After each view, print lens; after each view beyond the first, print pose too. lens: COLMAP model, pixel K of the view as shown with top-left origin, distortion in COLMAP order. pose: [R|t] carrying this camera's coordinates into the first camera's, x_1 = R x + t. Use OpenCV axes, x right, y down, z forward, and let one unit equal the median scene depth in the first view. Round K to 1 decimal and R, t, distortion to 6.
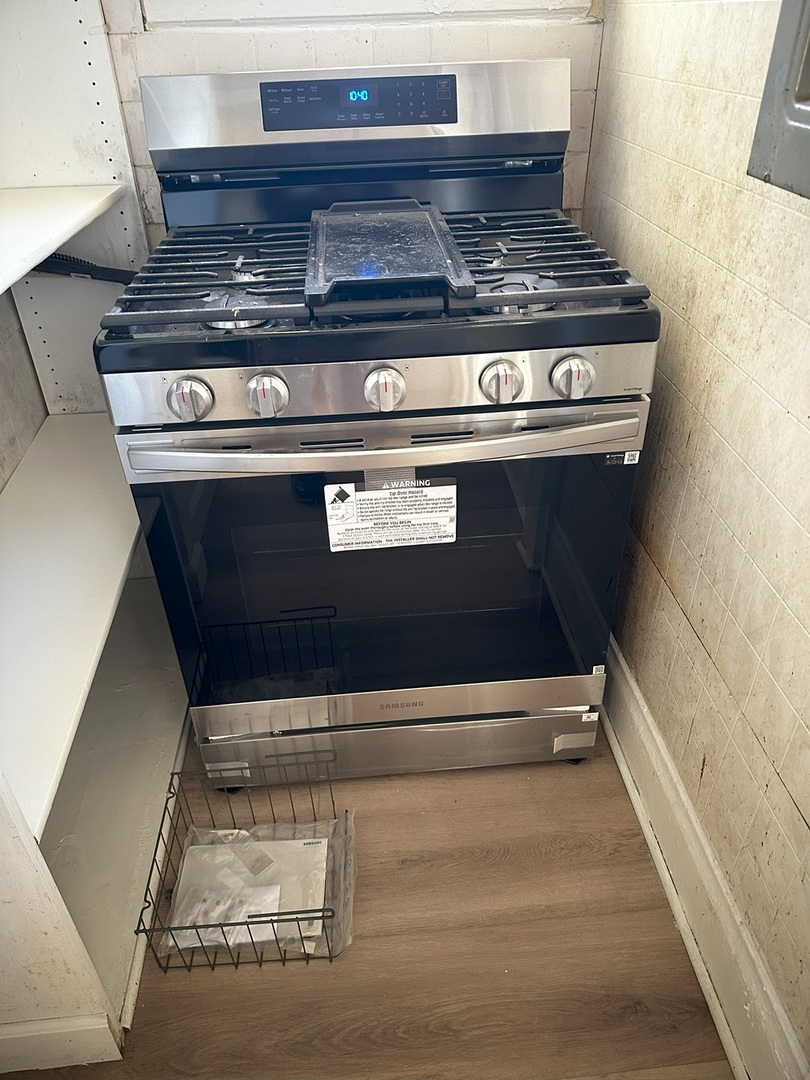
lens RADIAL K [[759.3, 0, 402.3], [0, 759.3, 544.1], [0, 0, 1]] dist [0.067109, -0.084313]
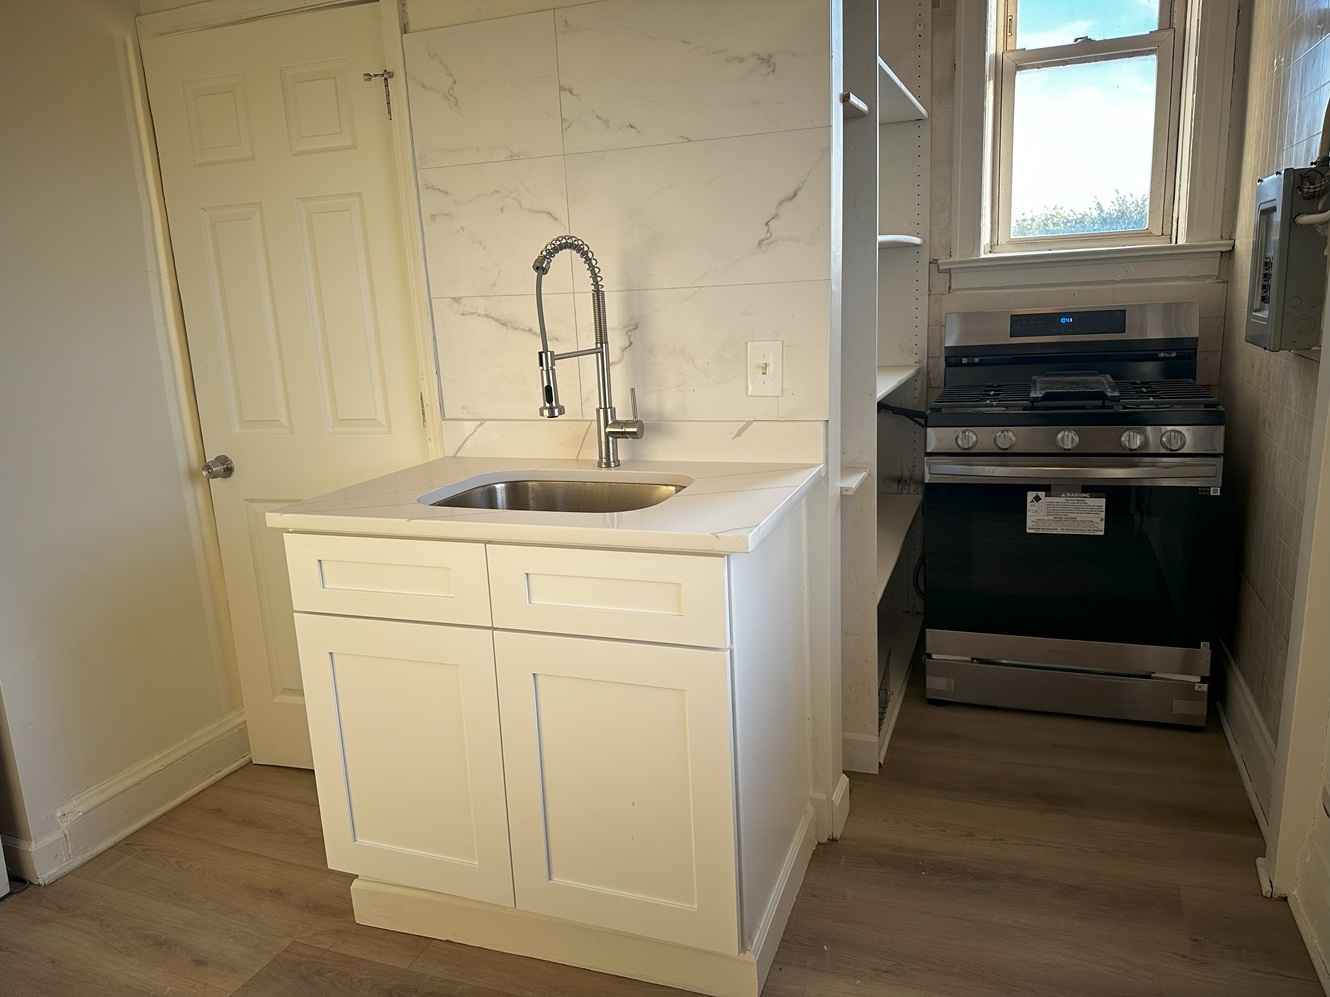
lens RADIAL K [[935.0, 0, 664.1], [0, 935.0, 498.6], [0, 0, 1]] dist [0.067109, -0.084313]
pose [[0.901492, 0.073220, -0.426558, 0.081105], [-0.222411, 0.923864, -0.311462, 0.838484], [0.371276, 0.375651, 0.849141, -1.283859]]
